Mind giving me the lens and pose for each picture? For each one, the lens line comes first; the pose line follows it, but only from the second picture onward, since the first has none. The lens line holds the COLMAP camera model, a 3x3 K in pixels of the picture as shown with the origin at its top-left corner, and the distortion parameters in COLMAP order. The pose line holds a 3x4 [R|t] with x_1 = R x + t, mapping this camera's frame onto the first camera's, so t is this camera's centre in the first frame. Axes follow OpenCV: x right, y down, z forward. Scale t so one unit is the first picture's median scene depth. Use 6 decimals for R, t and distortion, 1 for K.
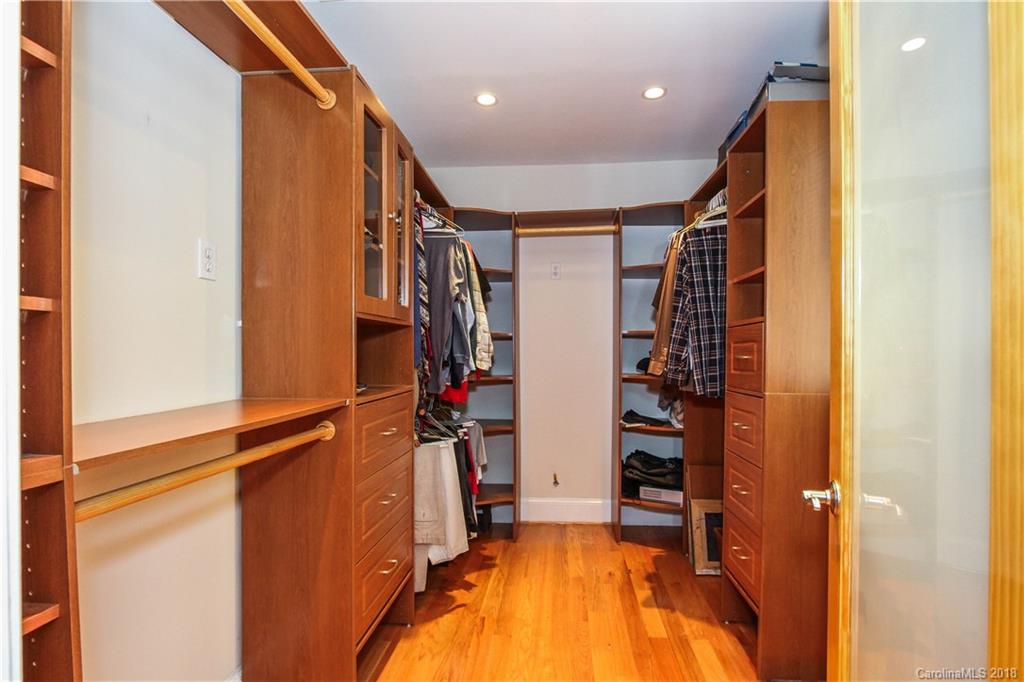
lens RADIAL K [[492.0, 0, 513.2], [0, 492.0, 348.2], [0, 0, 1]] dist [0.008235, -0.000653]
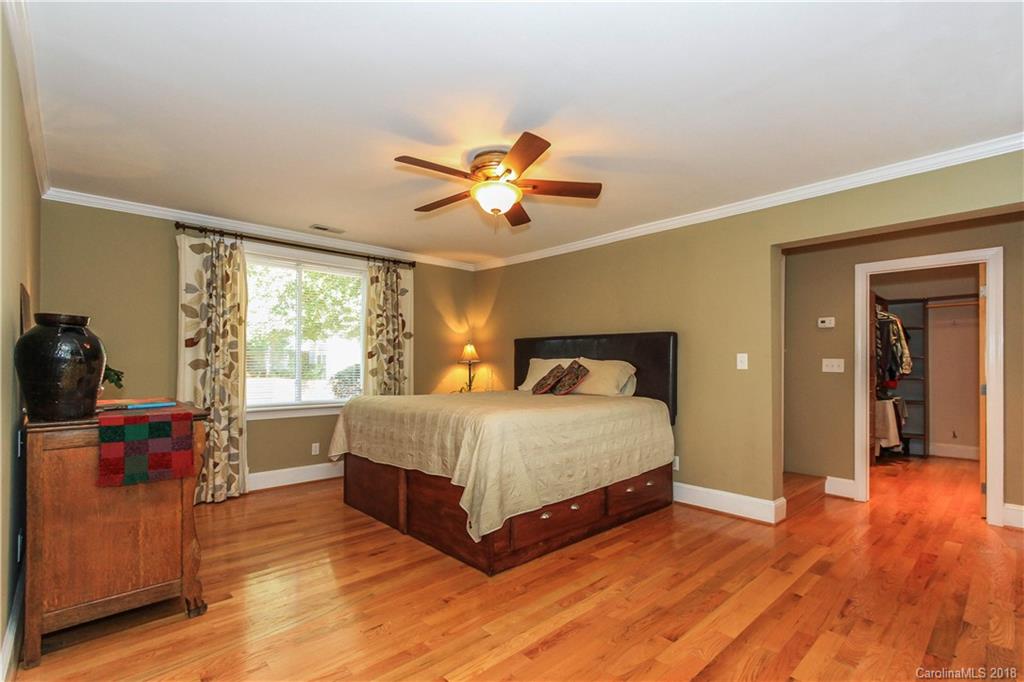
lens RADIAL K [[492.0, 0, 508.7], [0, 492.0, 346.0], [0, 0, 1]] dist [0.008235, -0.000653]
pose [[0.760984, -0.000273, -0.648770, 0.024356], [-0.001540, 0.999996, -0.002227, -0.077706], [0.648768, 0.002694, 0.760981, -1.988086]]
